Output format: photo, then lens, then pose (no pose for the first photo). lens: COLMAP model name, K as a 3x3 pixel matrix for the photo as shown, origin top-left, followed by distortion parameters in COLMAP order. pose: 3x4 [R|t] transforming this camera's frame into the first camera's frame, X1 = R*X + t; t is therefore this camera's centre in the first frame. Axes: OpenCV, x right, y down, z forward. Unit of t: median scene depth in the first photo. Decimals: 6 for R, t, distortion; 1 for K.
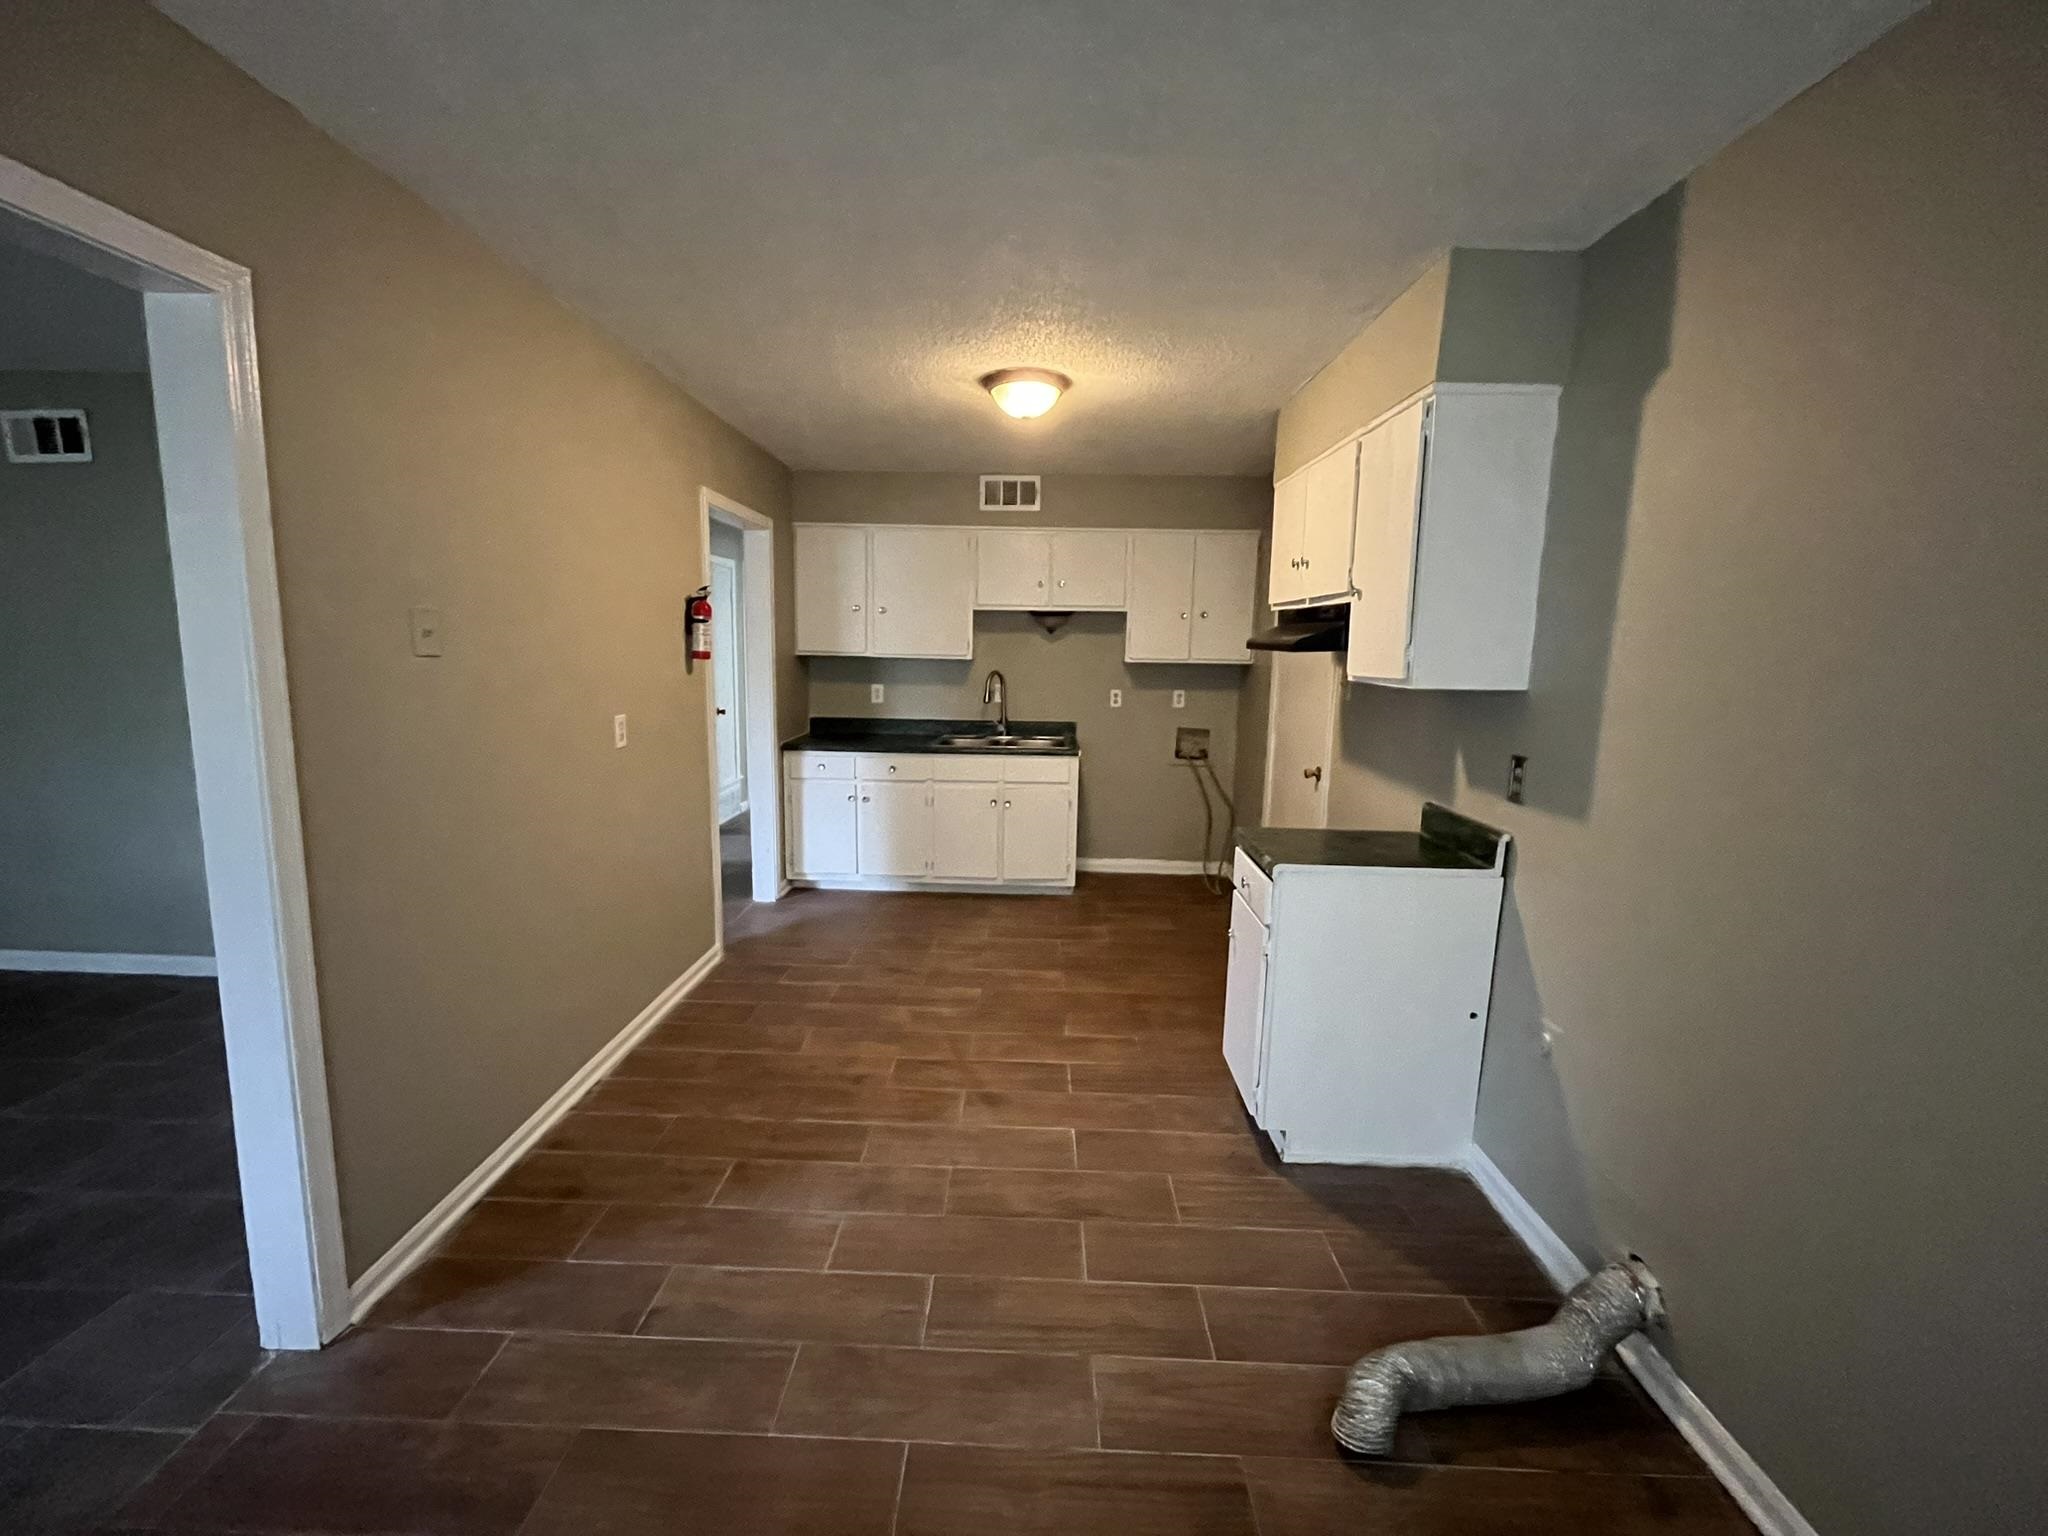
lens RADIAL K [[839.1, 0, 1014.4], [0, 839.1, 759.7], [0, 0, 1]] dist [0.000912, -0.000308]
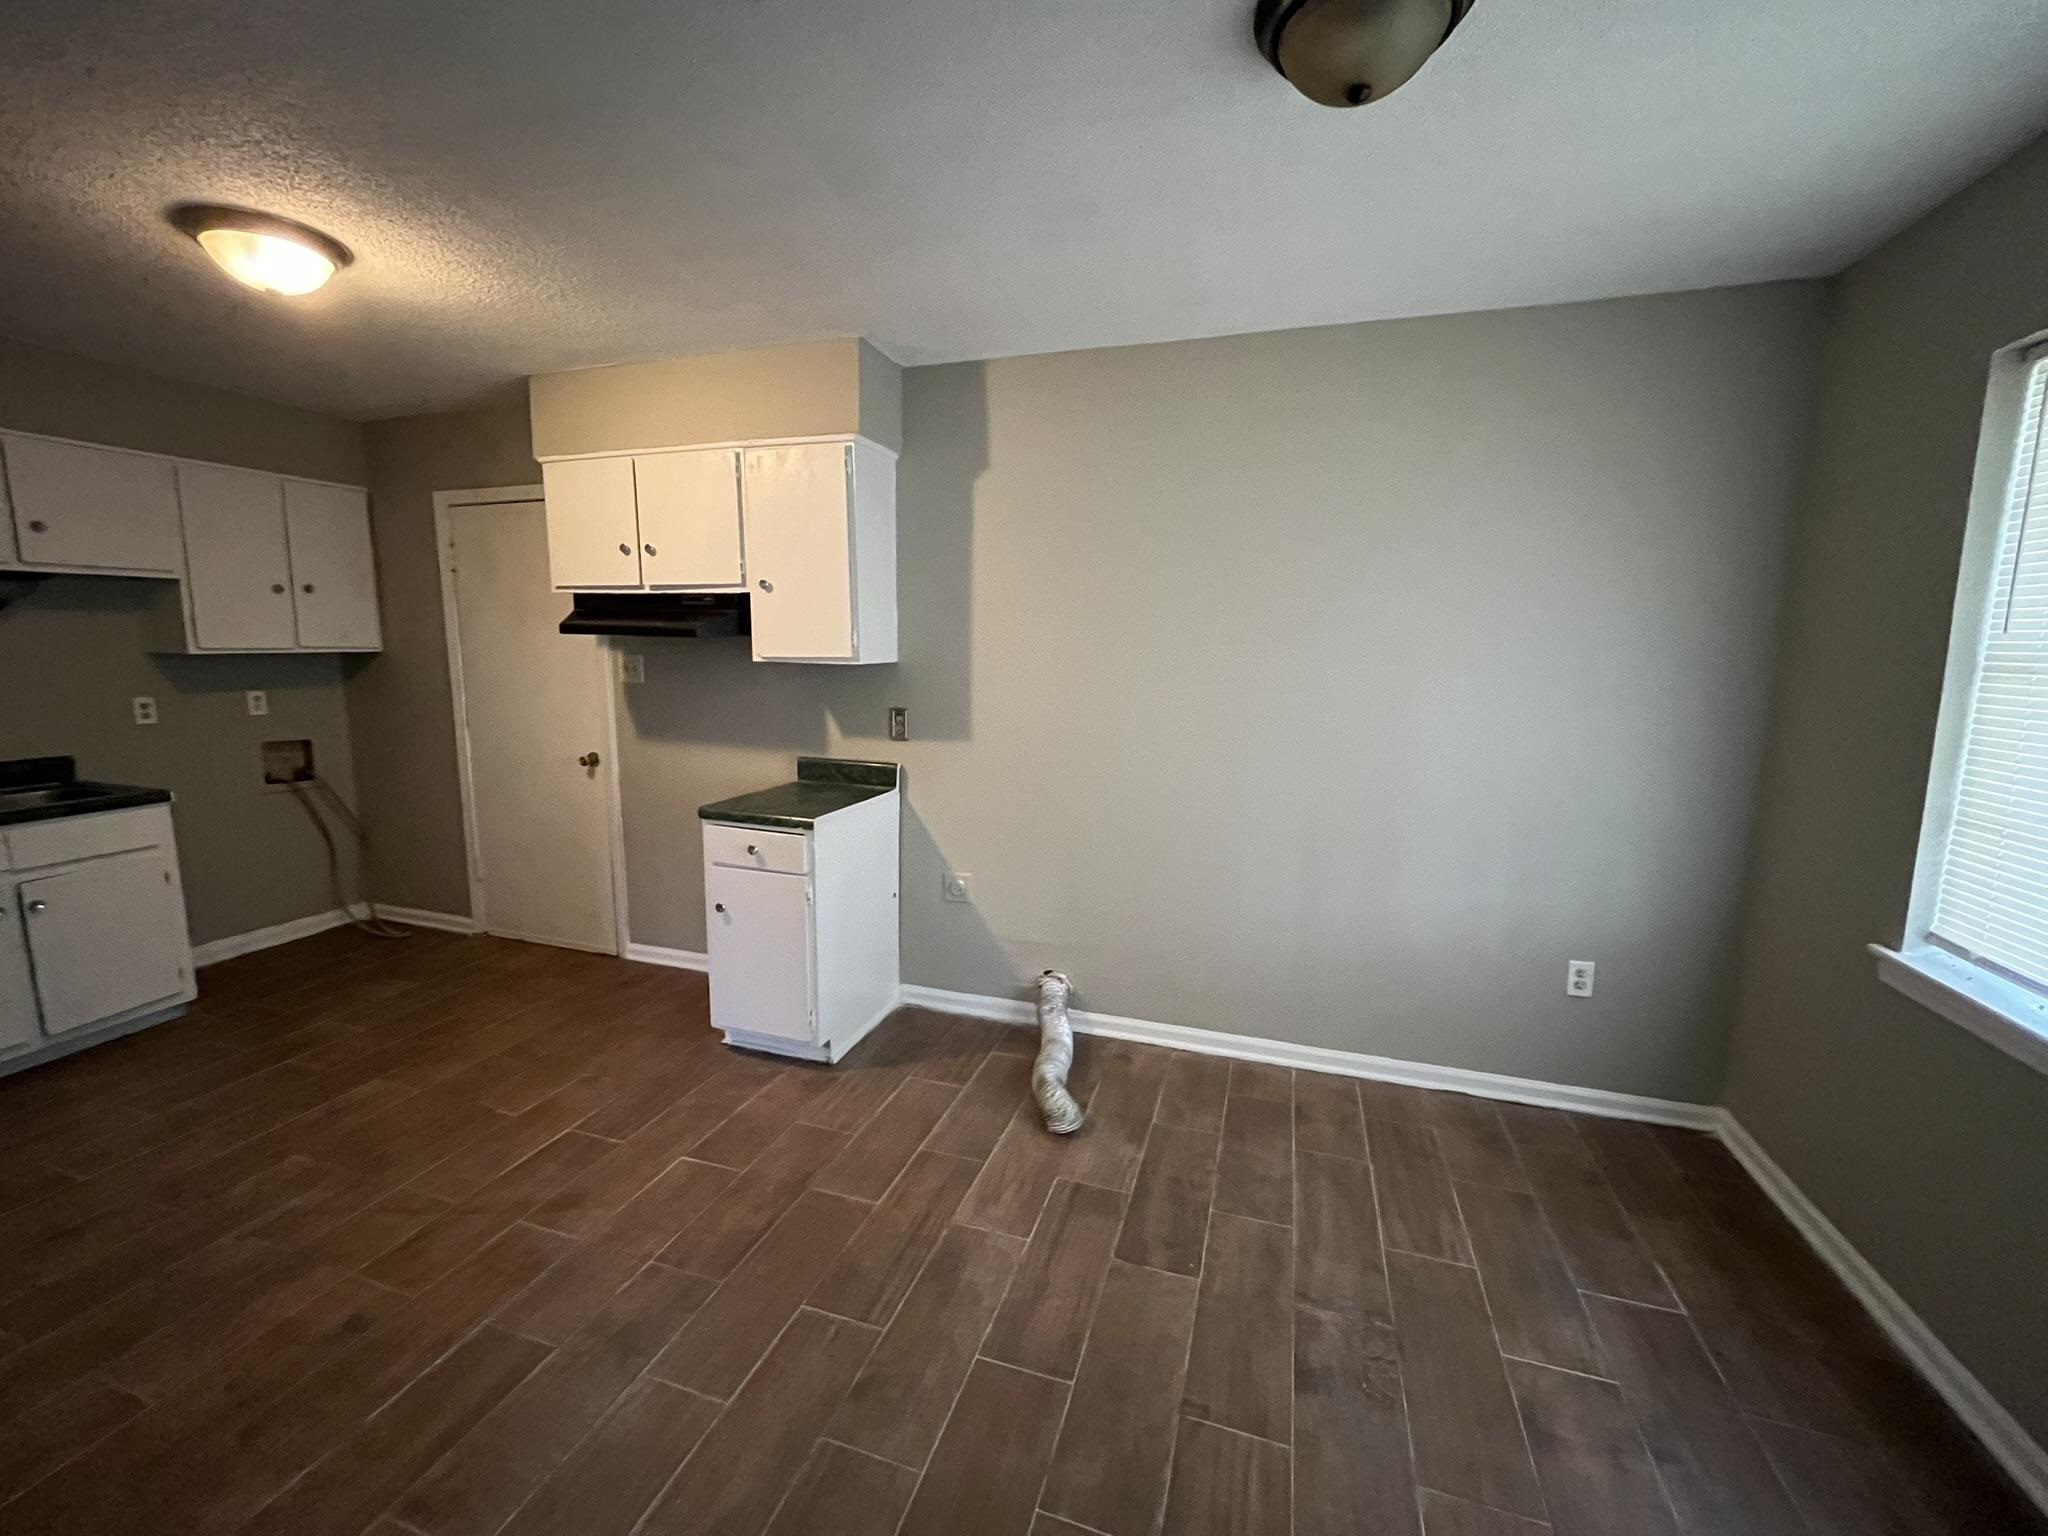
lens RADIAL K [[839.1, 0, 1013.8], [0, 839.1, 768.7], [0, 0, 1]] dist [0.000912, -0.000308]
pose [[0.288475, -0.159691, 0.944077, -0.617885], [0.127224, 0.983644, 0.127509, -0.051726], [-0.948997, 0.083326, 0.304073, 0.328249]]
